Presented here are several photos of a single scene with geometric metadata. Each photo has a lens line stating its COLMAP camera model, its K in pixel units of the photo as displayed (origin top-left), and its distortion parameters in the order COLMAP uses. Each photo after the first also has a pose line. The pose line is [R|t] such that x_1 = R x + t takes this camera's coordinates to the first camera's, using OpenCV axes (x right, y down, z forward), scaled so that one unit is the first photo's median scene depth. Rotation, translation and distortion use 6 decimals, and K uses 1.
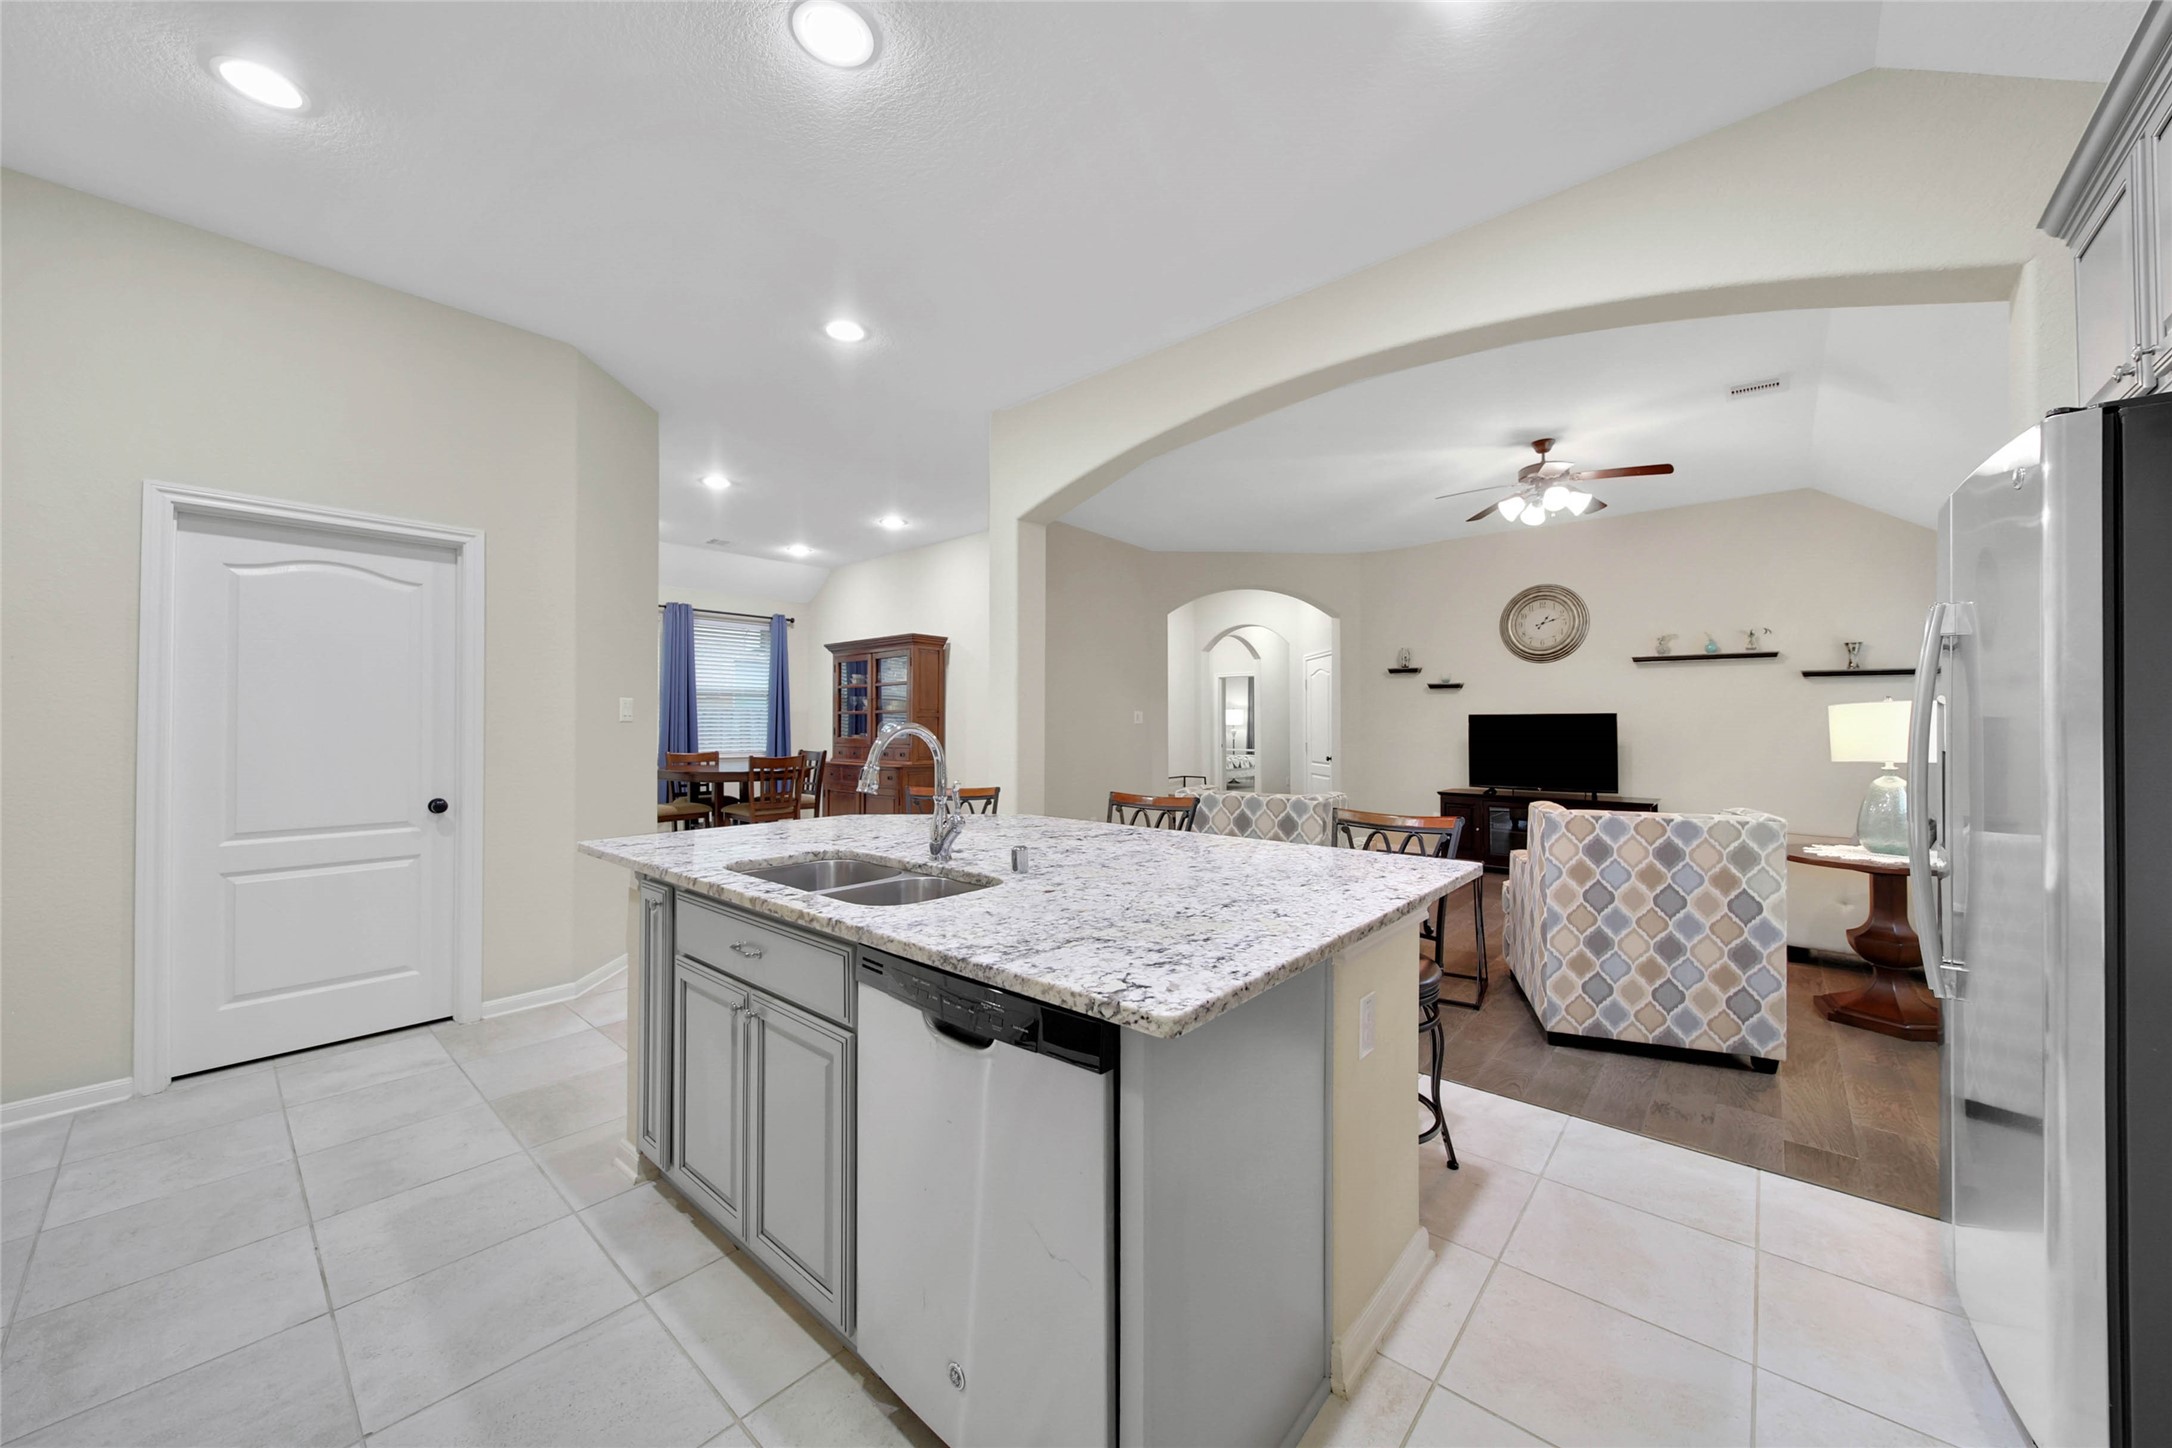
lens RADIAL K [[778.2, 0, 1080.4], [0, 778.2, 716.0], [0, 0, 1]] dist [-0.003460, -0.000800]
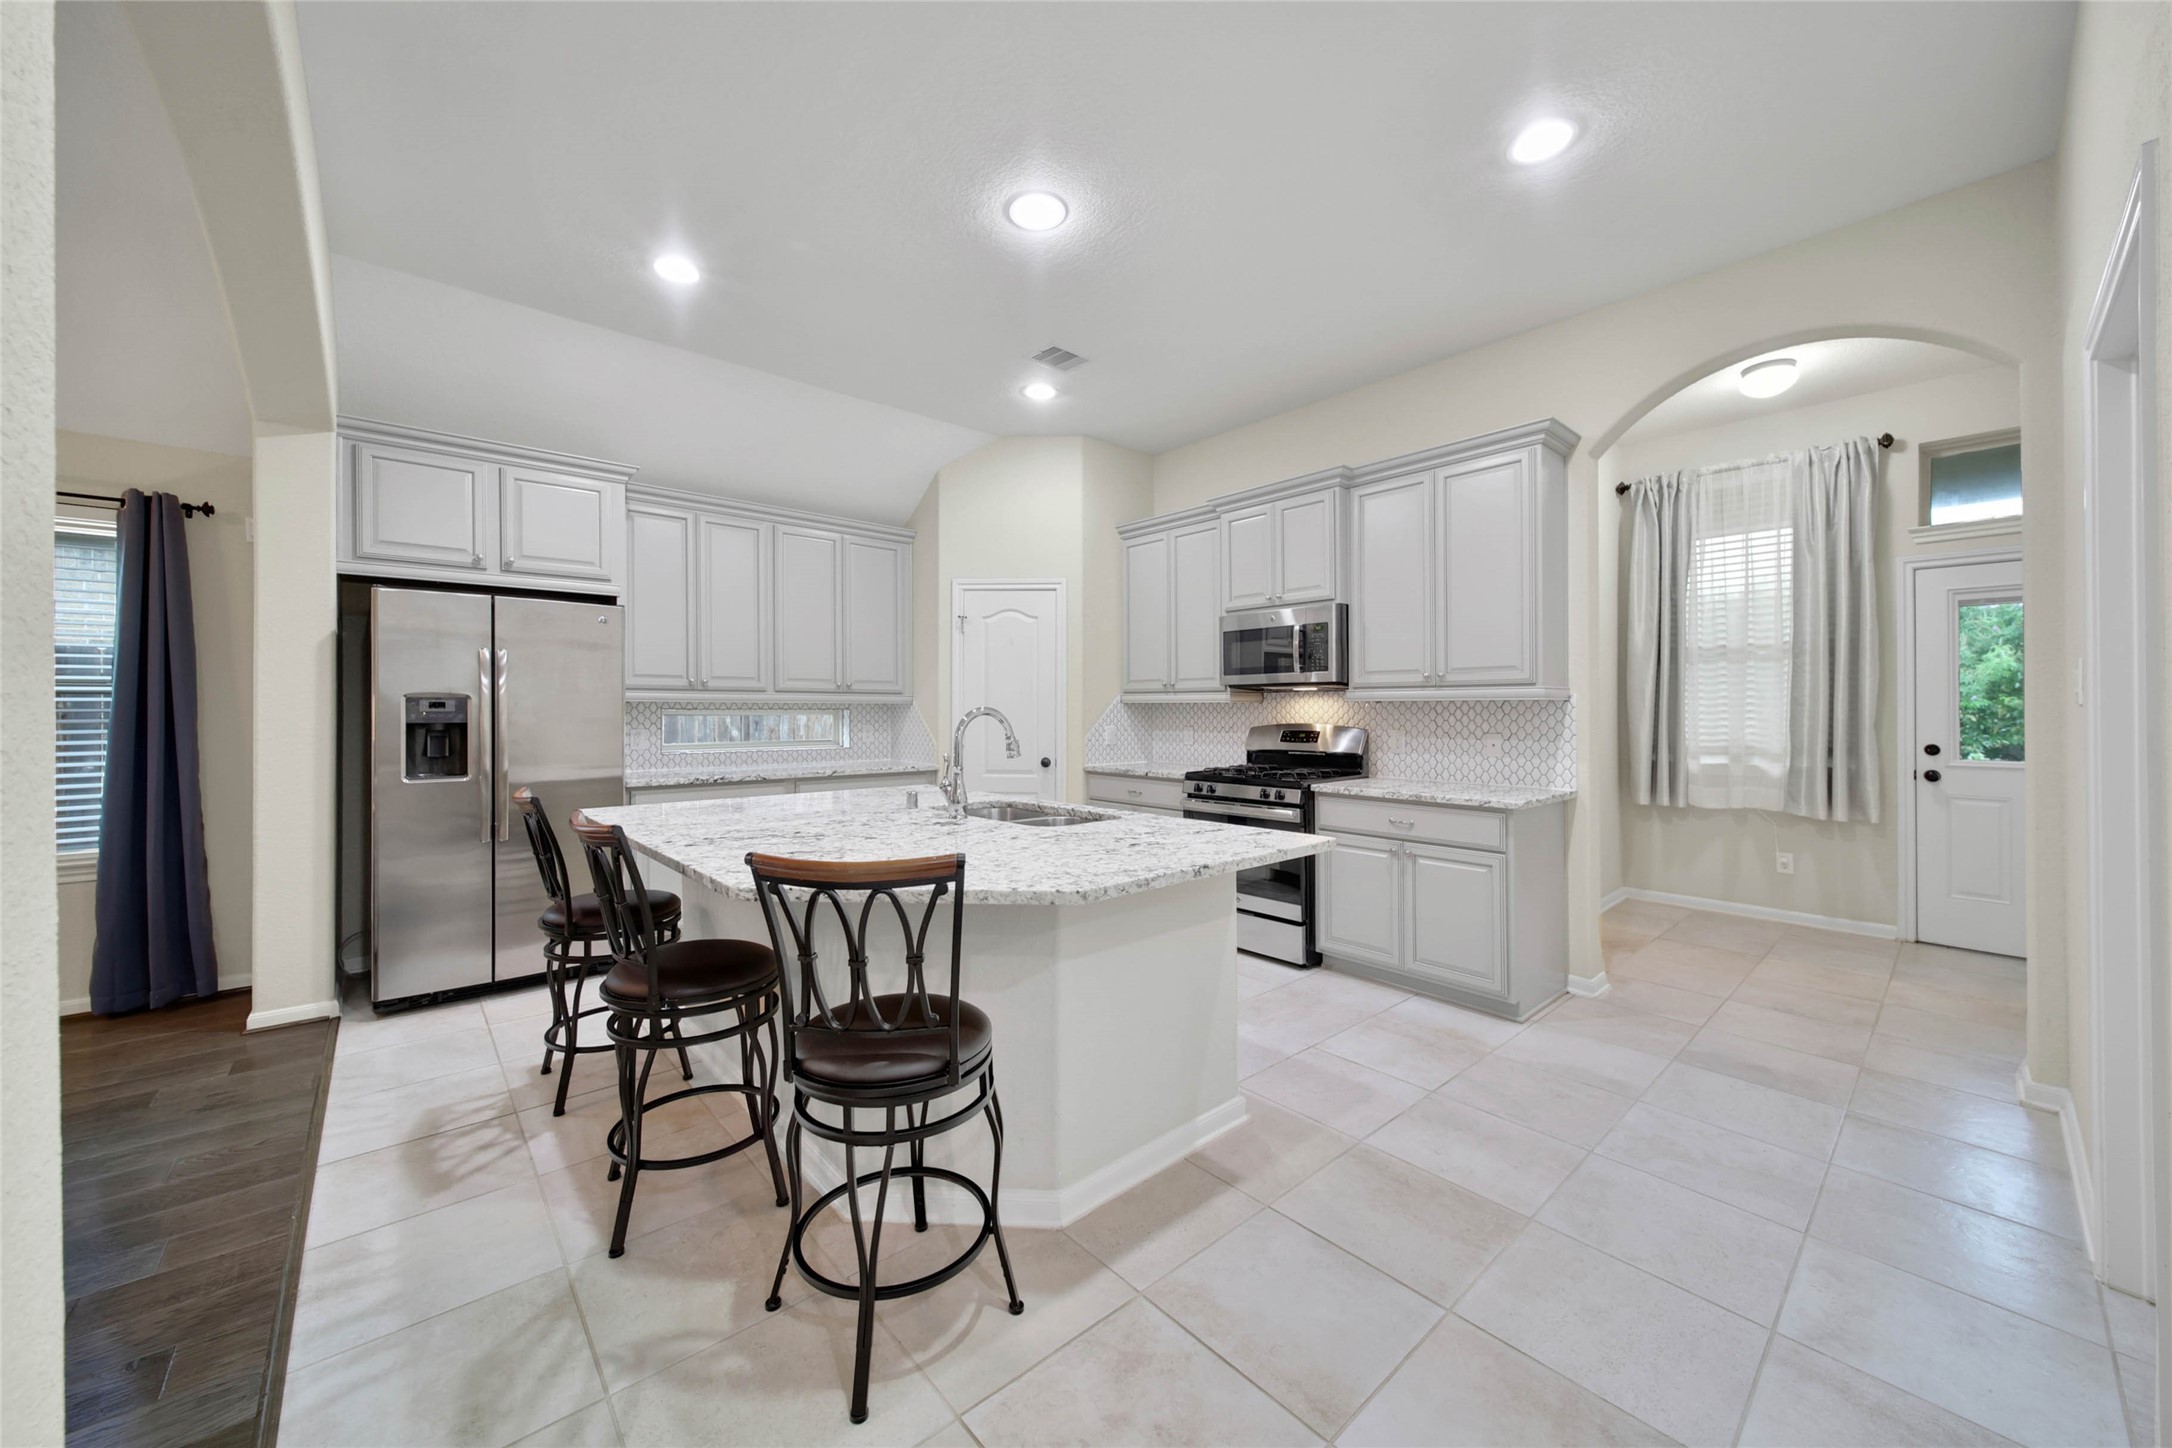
lens RADIAL K [[778.2, 0, 1086.2], [0, 778.2, 716.3], [0, 0, 1]] dist [-0.003460, -0.000800]
pose [[-0.992214, -0.002673, 0.124515, -0.179761], [-0.003296, 0.999983, -0.004796, 0.009877], [-0.124500, -0.005169, -0.992206, 0.740459]]
